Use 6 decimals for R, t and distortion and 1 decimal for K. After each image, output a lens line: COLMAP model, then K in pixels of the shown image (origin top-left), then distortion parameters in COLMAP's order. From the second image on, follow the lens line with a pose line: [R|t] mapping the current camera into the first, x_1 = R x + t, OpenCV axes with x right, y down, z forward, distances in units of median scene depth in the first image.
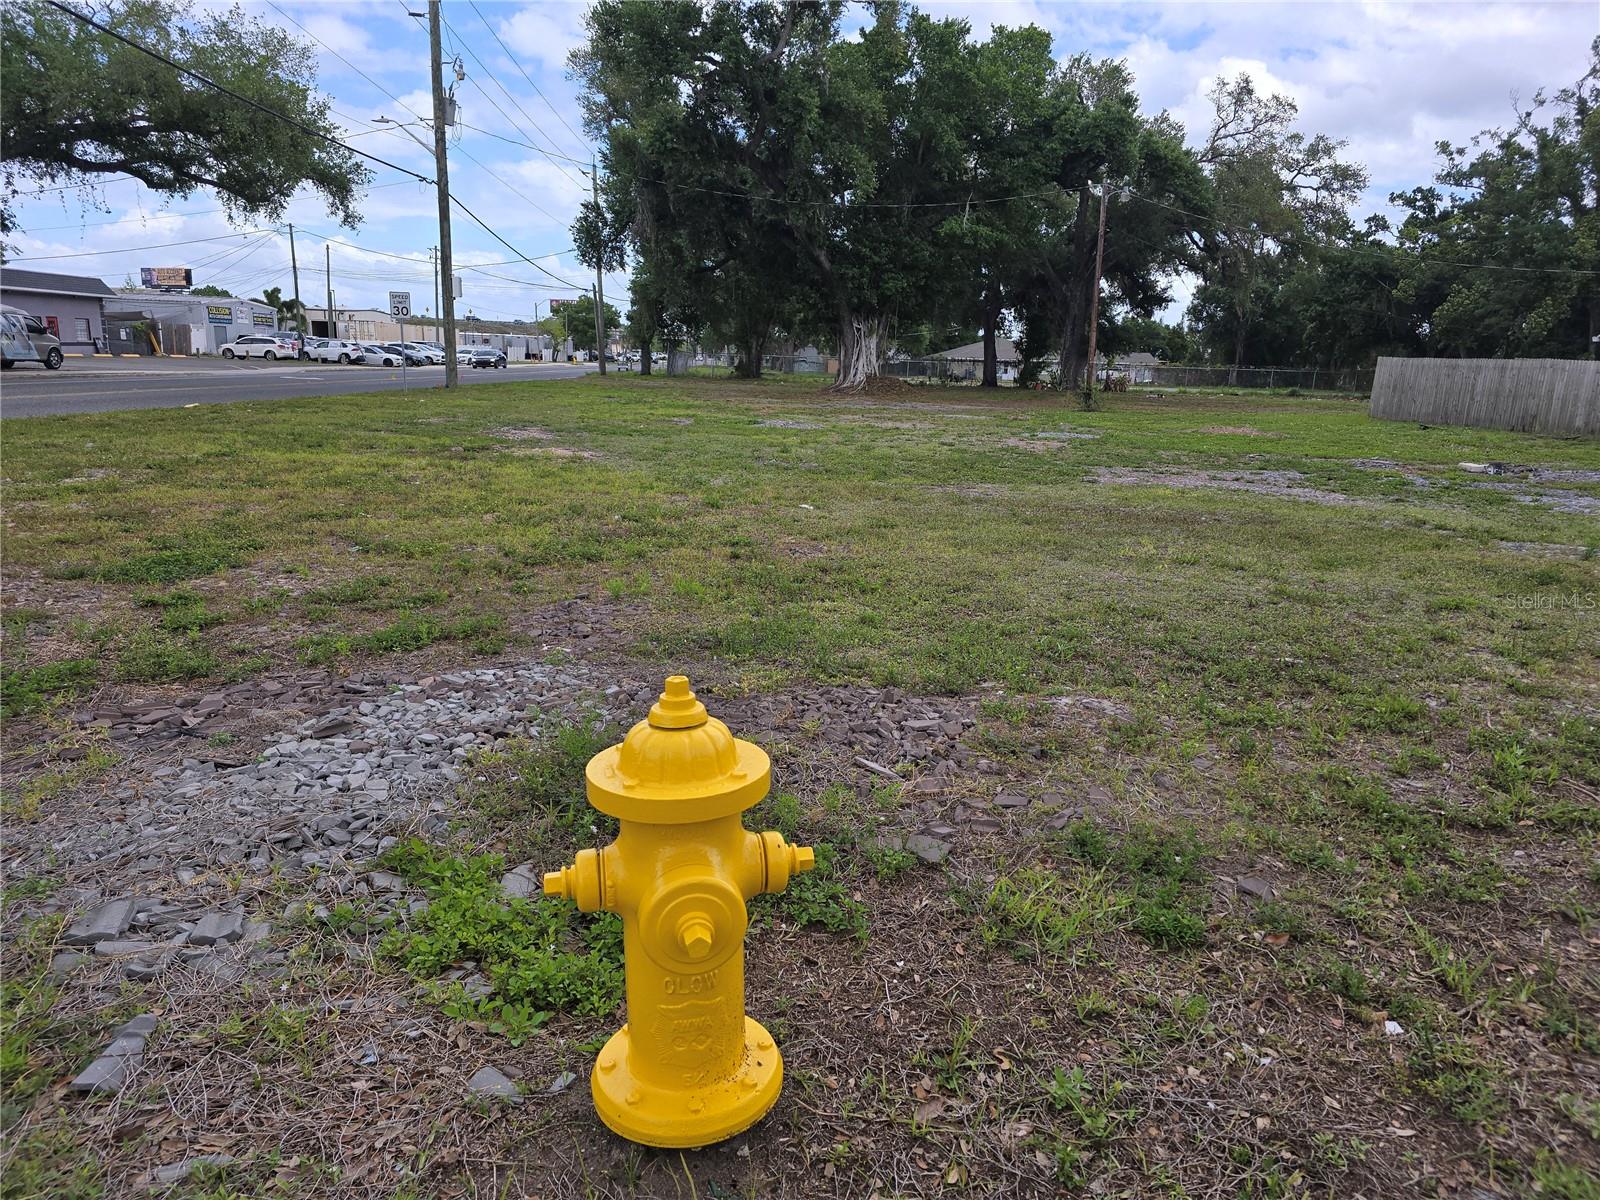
lens RADIAL K [[1103.8, 0, 810.7], [0, 1103.8, 627.5], [0, 0, 1]] dist [0.071831, -0.061030]
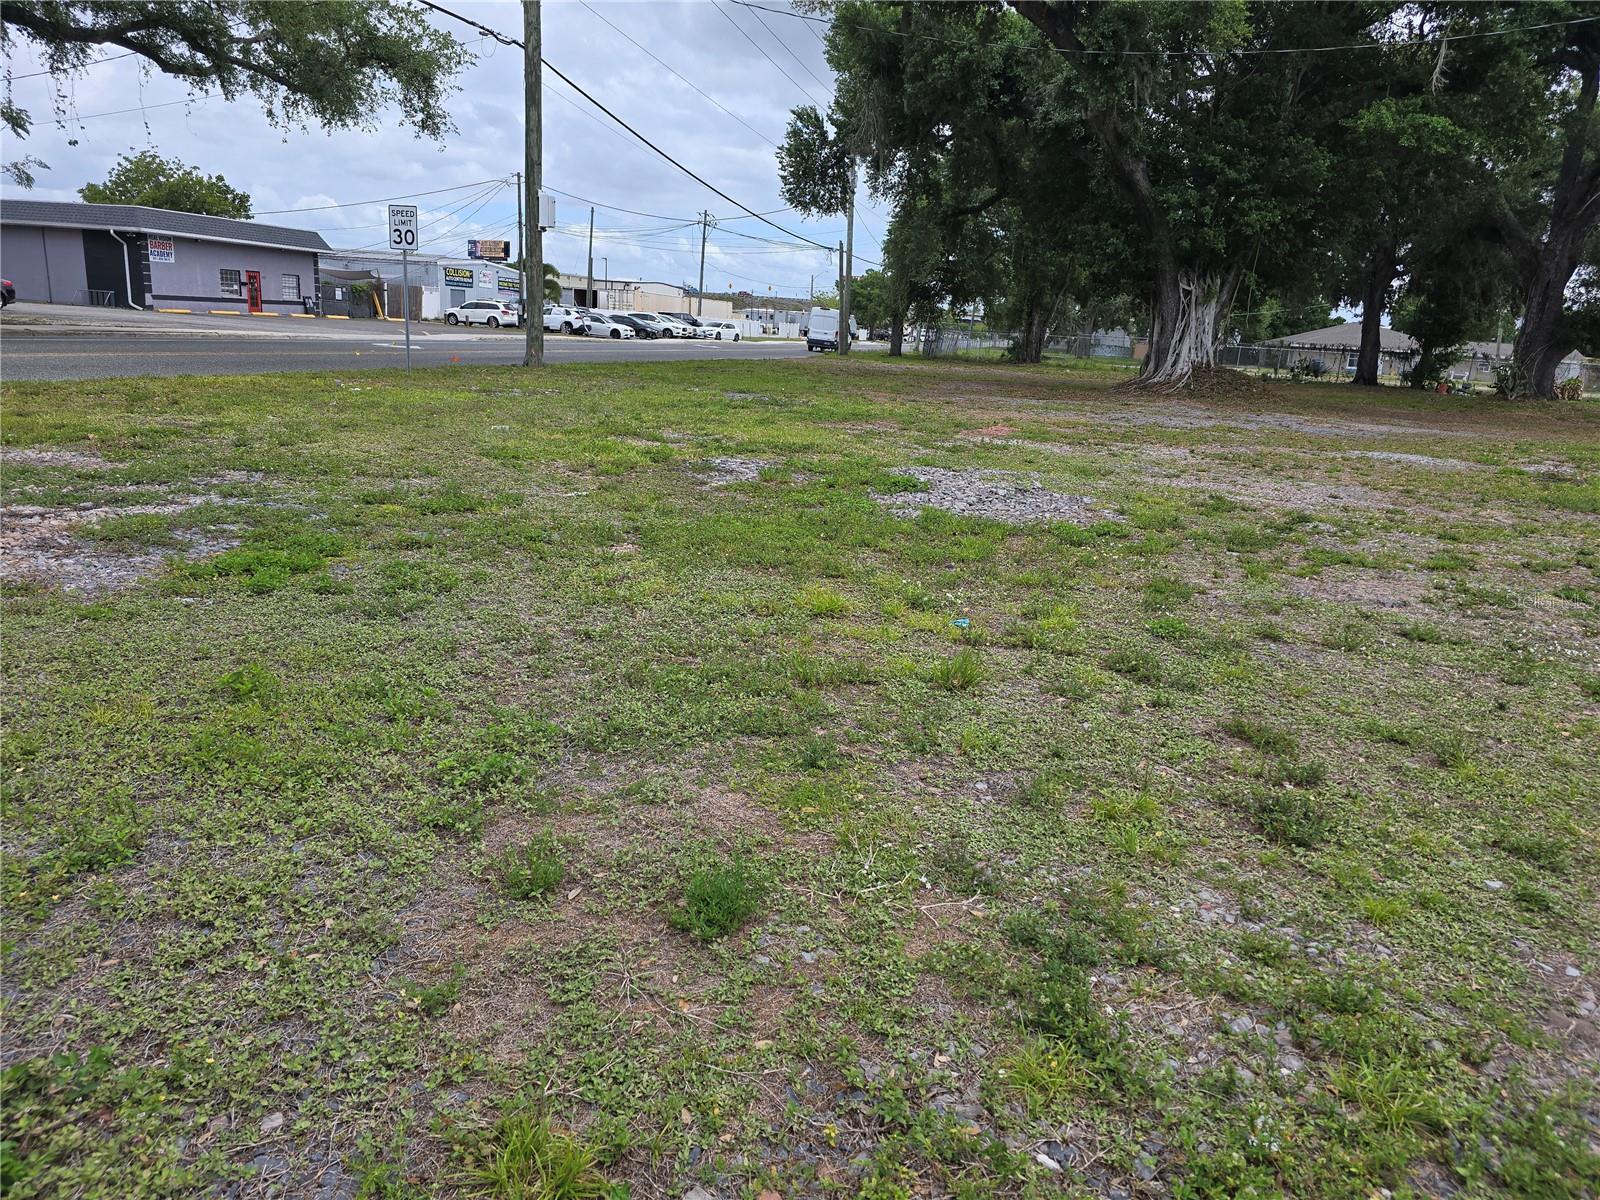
lens RADIAL K [[1106.7, 0, 806.3], [0, 1106.7, 601.8], [0, 0, 1]] dist [0.100614, -0.112589]
pose [[0.964759, 0.087816, -0.248049, 0.006331], [-0.089526, 0.995975, 0.004402, -0.061741], [0.247437, 0.017960, 0.968738, 0.265188]]
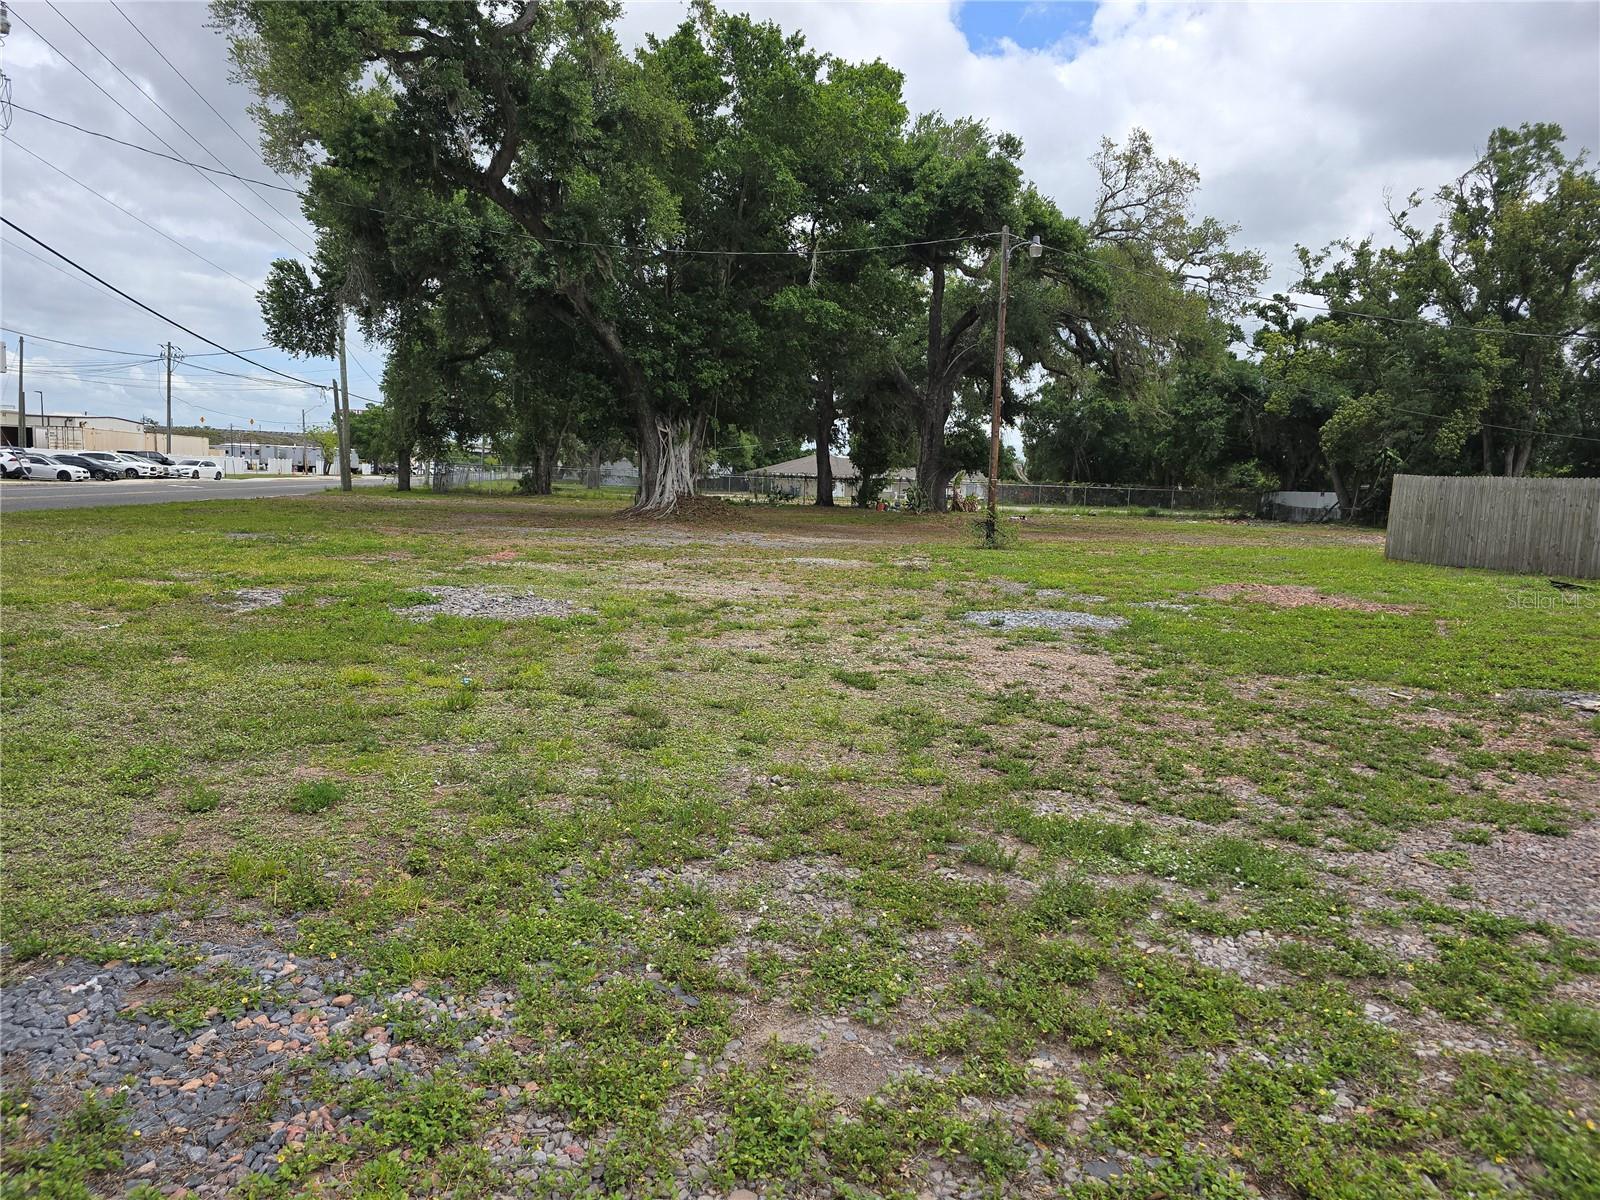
lens RADIAL K [[1106.7, 0, 806.3], [0, 1106.7, 601.8], [0, 0, 1]] dist [0.100614, -0.112589]
pose [[0.987822, -0.014719, 0.154889, 0.016020], [0.033572, 0.992228, -0.119820, -0.052600], [-0.151921, 0.123561, 0.980639, 0.218560]]
